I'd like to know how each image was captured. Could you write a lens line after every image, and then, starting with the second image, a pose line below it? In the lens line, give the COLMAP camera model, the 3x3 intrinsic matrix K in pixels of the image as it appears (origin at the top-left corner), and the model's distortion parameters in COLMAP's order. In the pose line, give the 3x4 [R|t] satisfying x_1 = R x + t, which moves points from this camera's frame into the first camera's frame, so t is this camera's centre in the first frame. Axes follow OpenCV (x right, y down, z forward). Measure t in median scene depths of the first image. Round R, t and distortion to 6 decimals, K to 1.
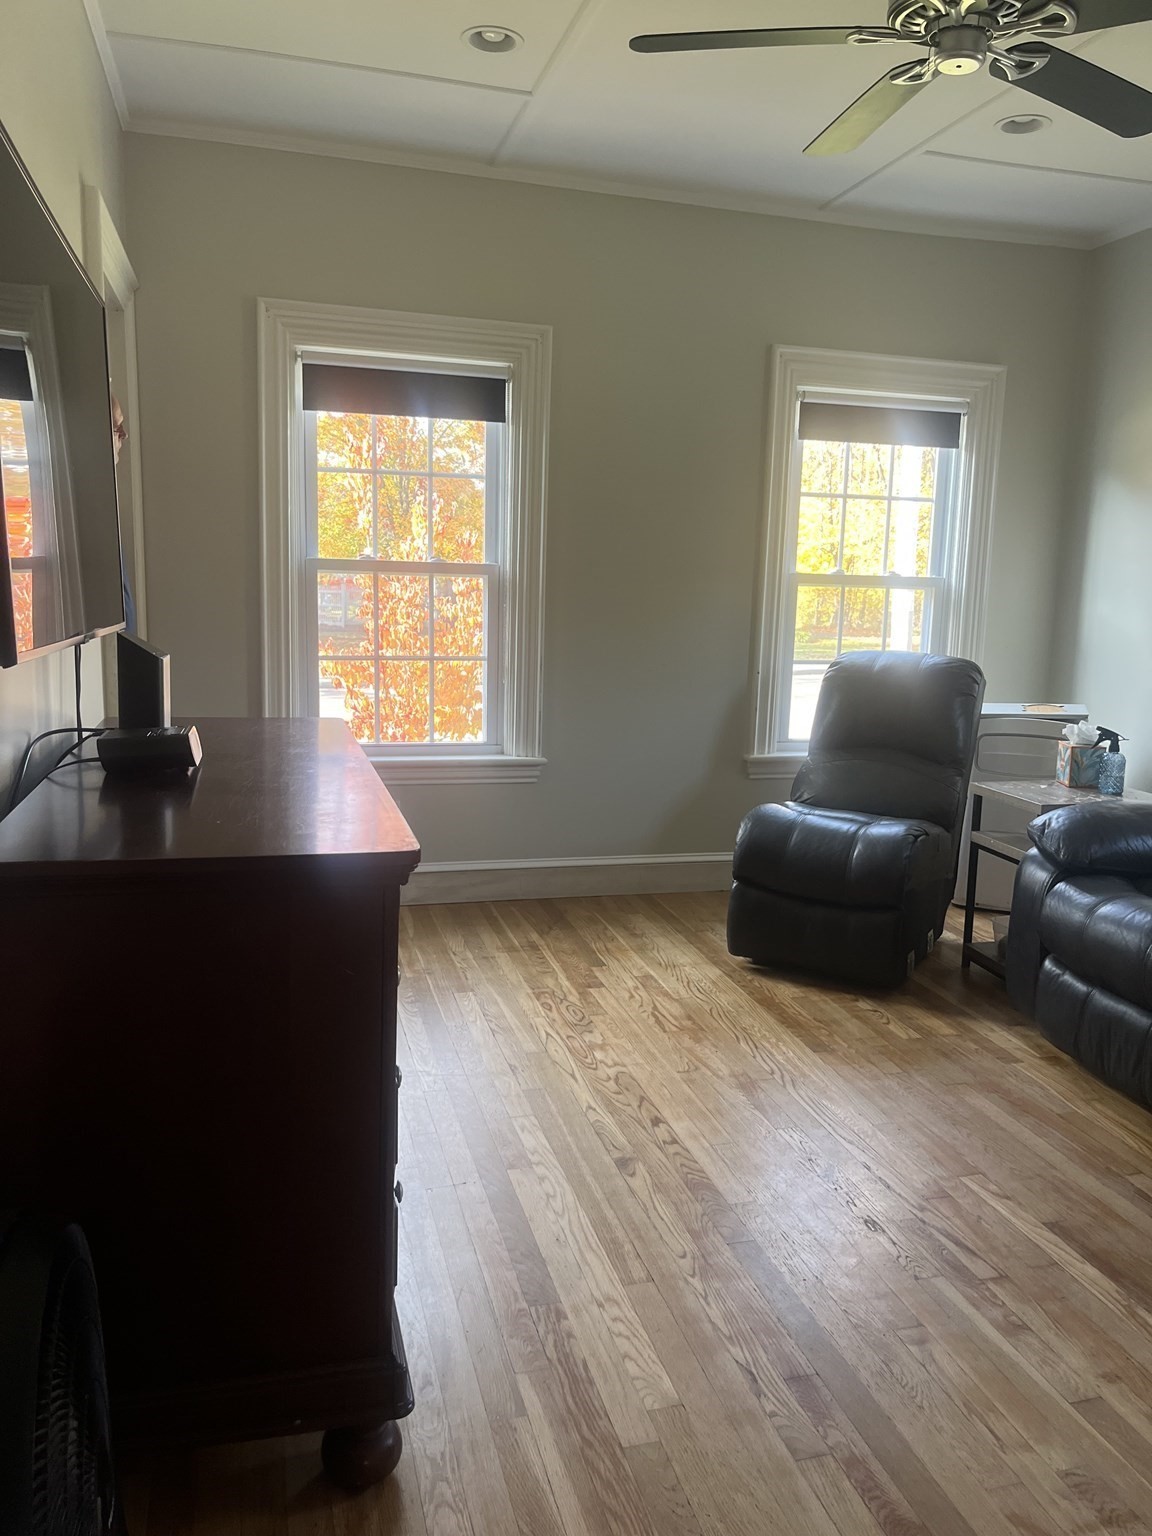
lens RADIAL K [[1162.2, 0, 569.4], [0, 1162.2, 770.7], [0, 0, 1]] dist [0.028670, -0.039151]
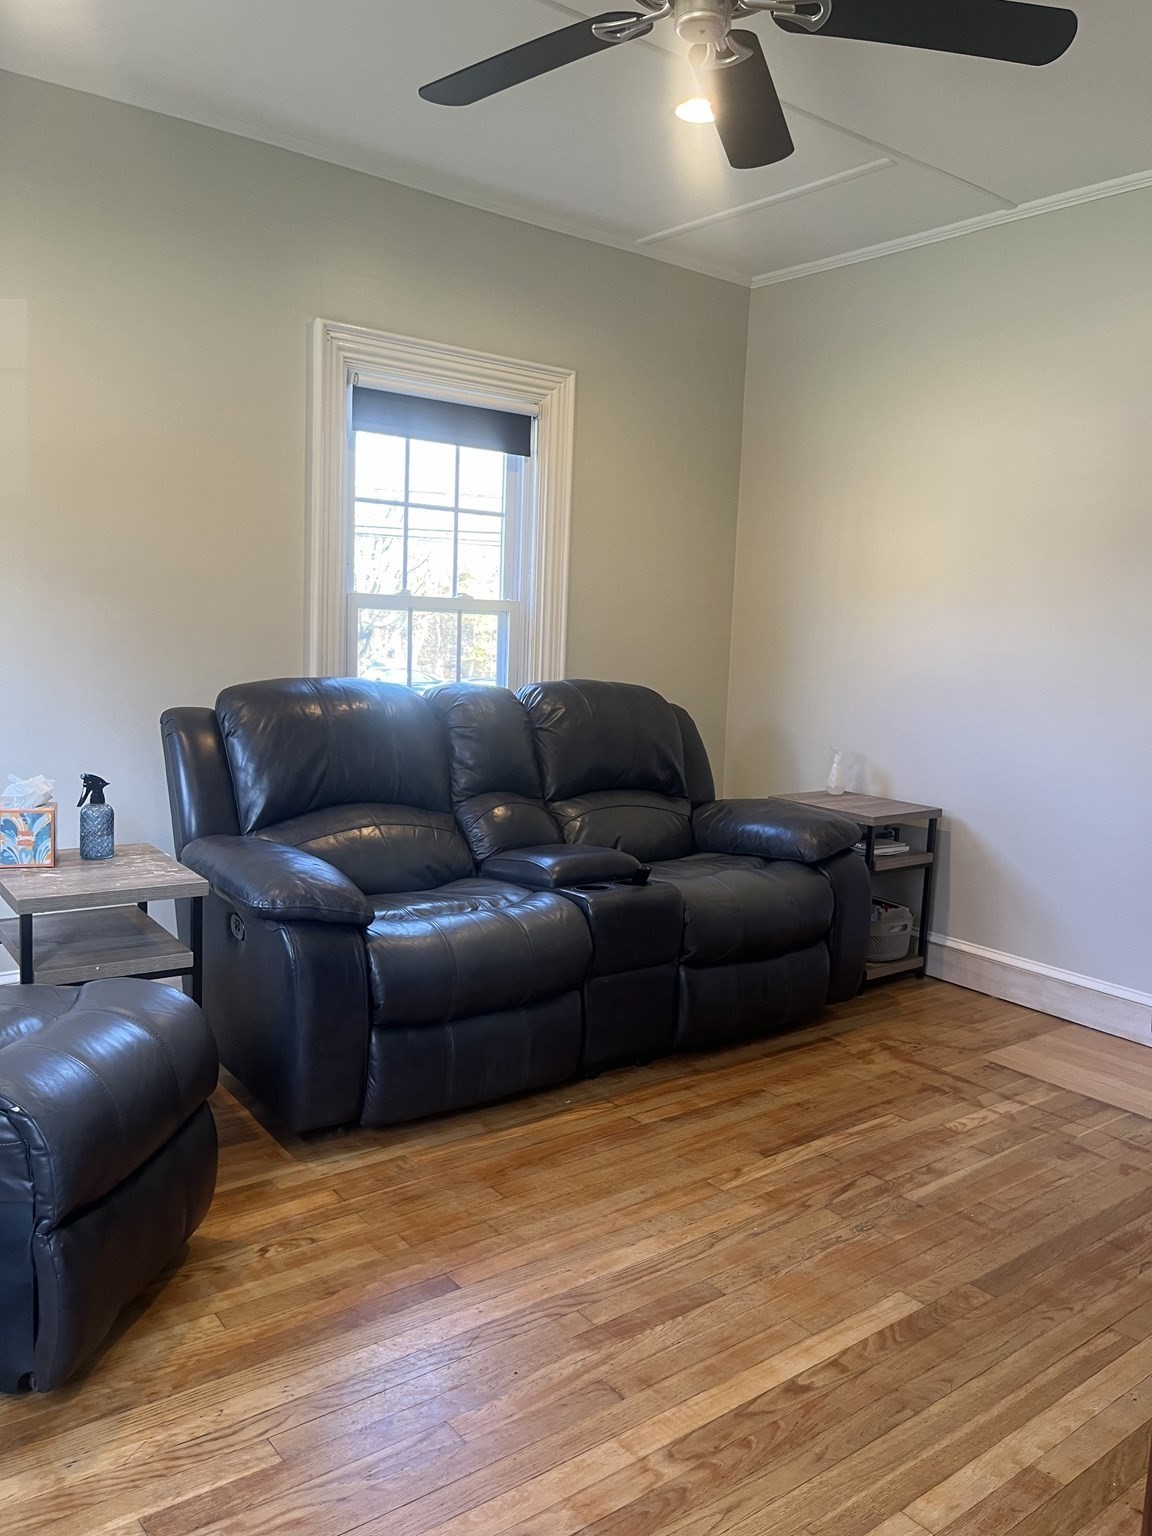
lens RADIAL K [[1162.2, 0, 576.4], [0, 1162.2, 761.6], [0, 0, 1]] dist [0.028670, -0.039151]
pose [[-0.390753, -0.151031, 0.908021, -0.417226], [0.094586, 0.974638, 0.202815, -0.205981], [-0.915623, 0.165137, -0.366558, 1.197575]]
